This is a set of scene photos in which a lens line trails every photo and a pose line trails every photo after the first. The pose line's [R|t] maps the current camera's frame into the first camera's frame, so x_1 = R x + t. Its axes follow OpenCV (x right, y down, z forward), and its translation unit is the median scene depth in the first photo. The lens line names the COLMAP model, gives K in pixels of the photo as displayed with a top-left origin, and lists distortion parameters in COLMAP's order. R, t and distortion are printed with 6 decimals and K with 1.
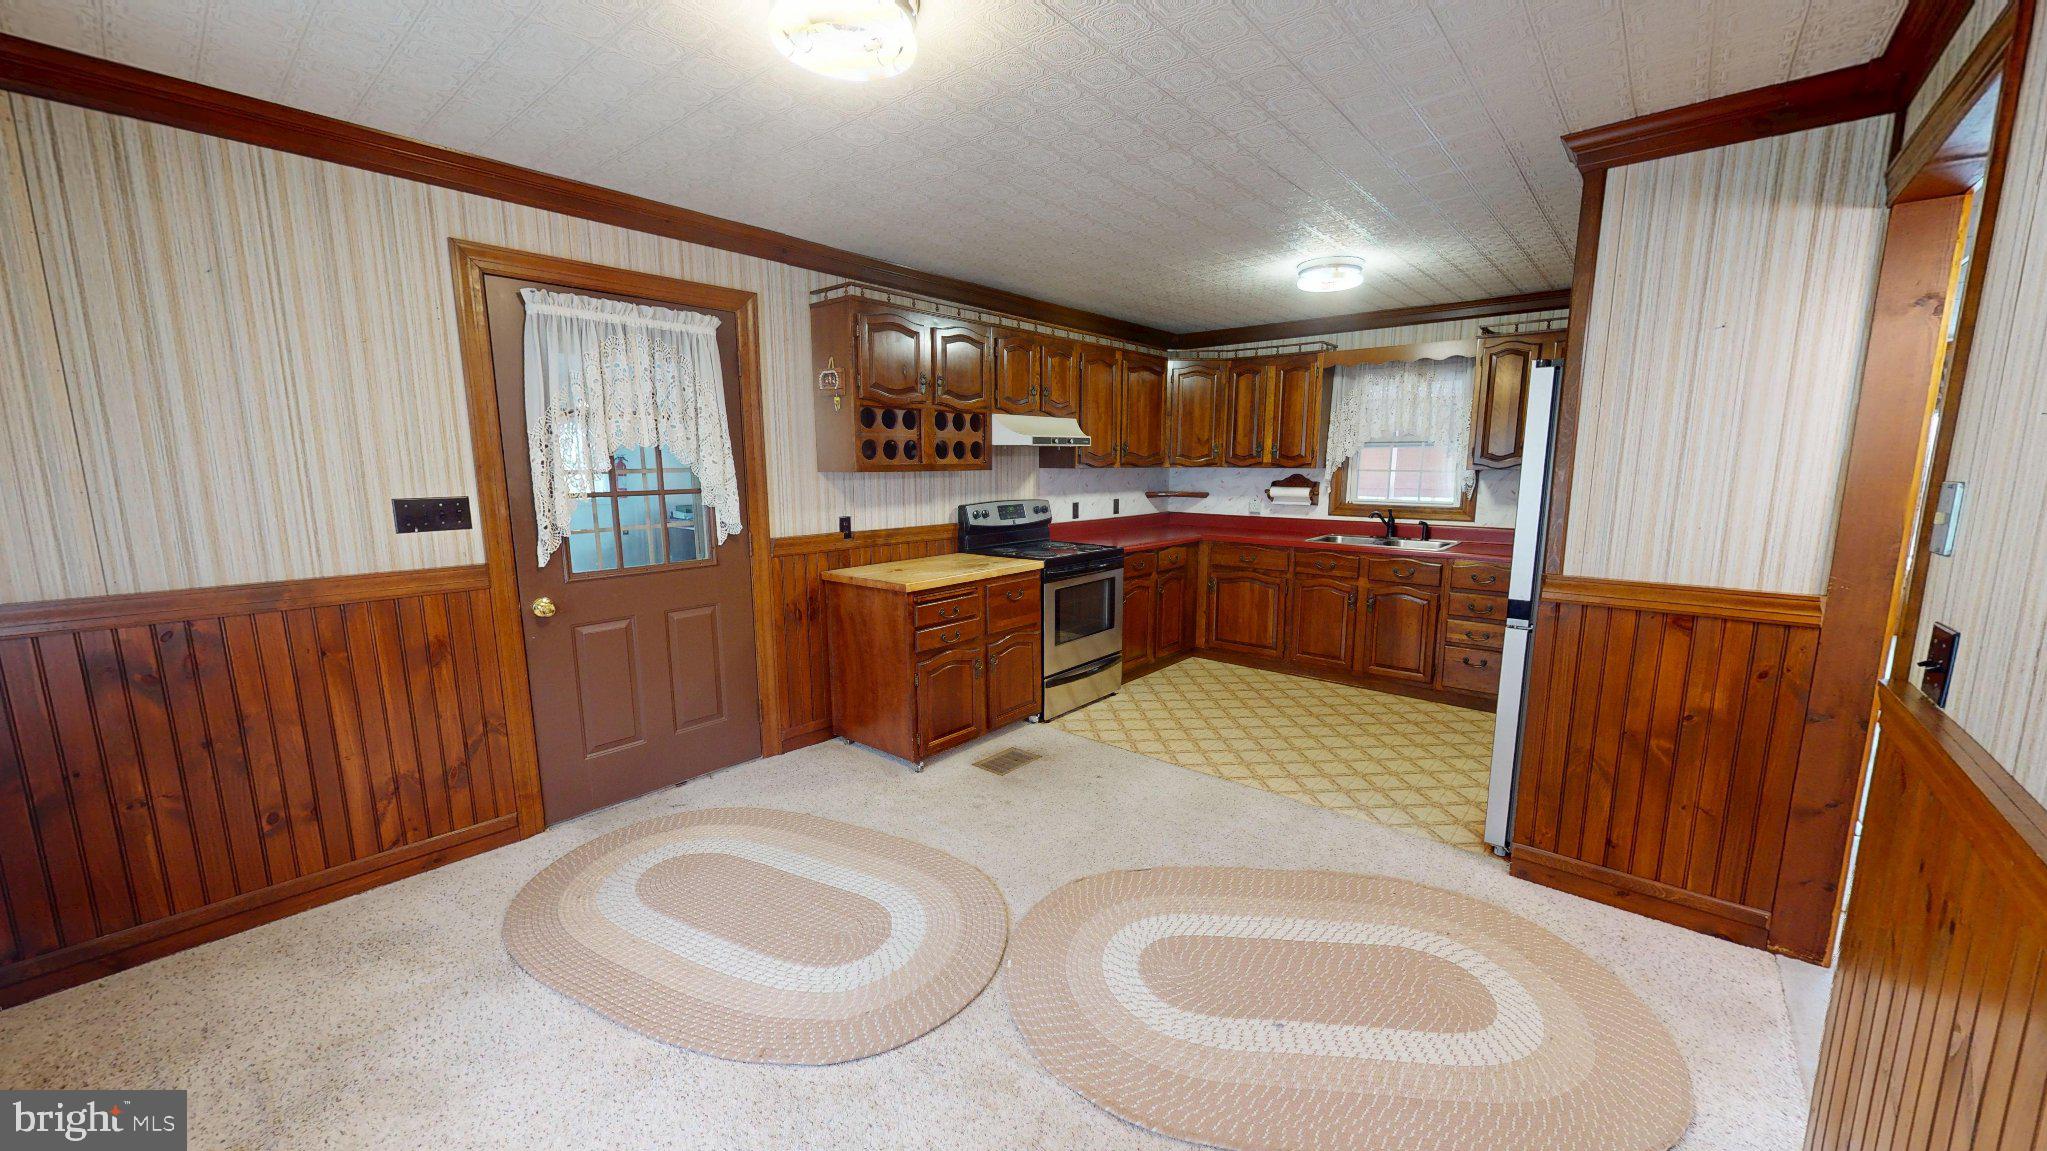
lens RADIAL K [[750.7, 0, 1022.0], [0, 750.7, 576.1], [0, 0, 1]] dist [0.001704, -0.000141]
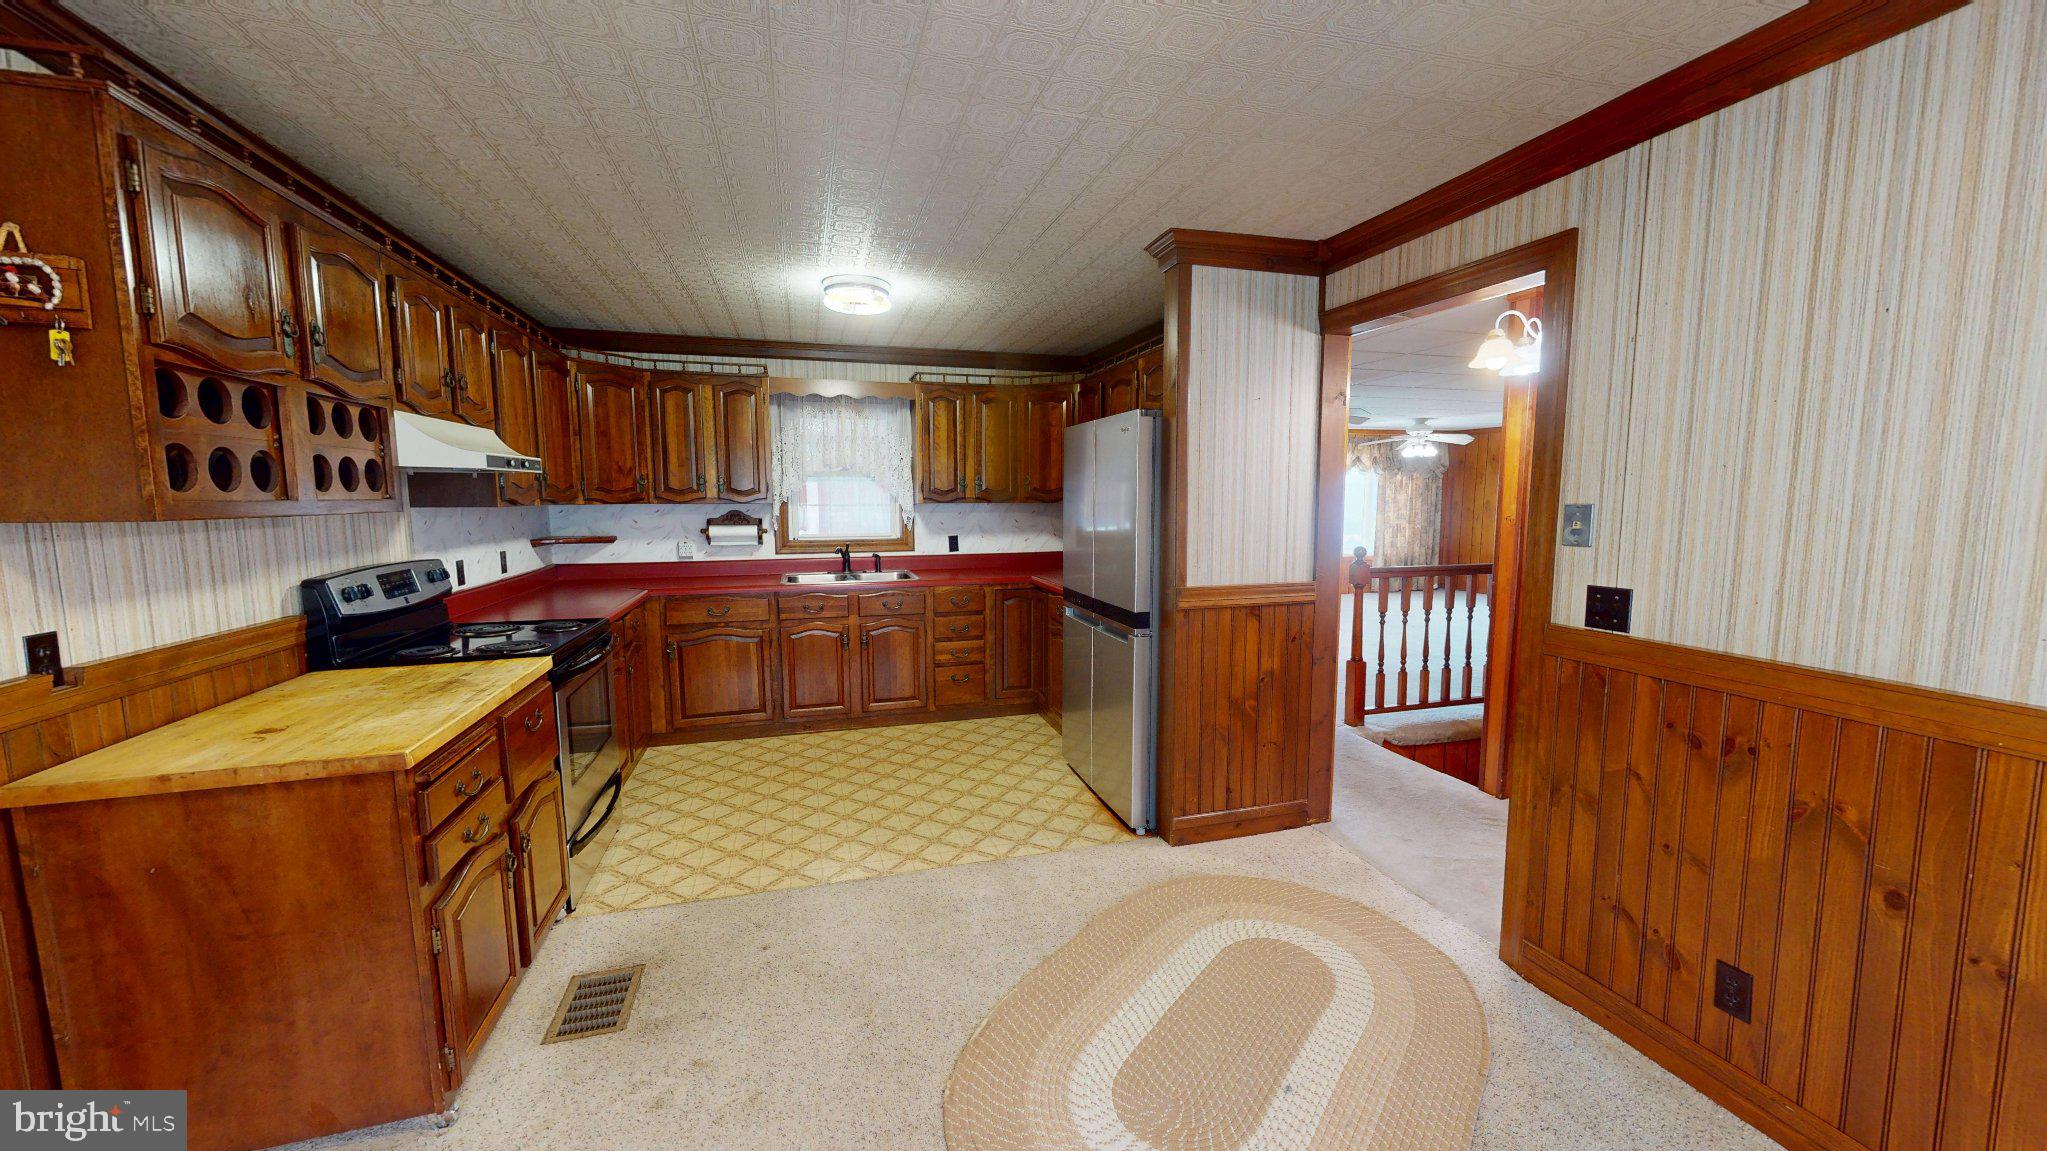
lens RADIAL K [[750.7, 0, 1022.6], [0, 750.7, 577.4], [0, 0, 1]] dist [0.001704, -0.000141]
pose [[0.545371, -0.091765, 0.833157, -0.245136], [0.130231, 0.991195, 0.023924, -0.044465], [-0.828016, 0.095456, 0.552519, 0.303968]]
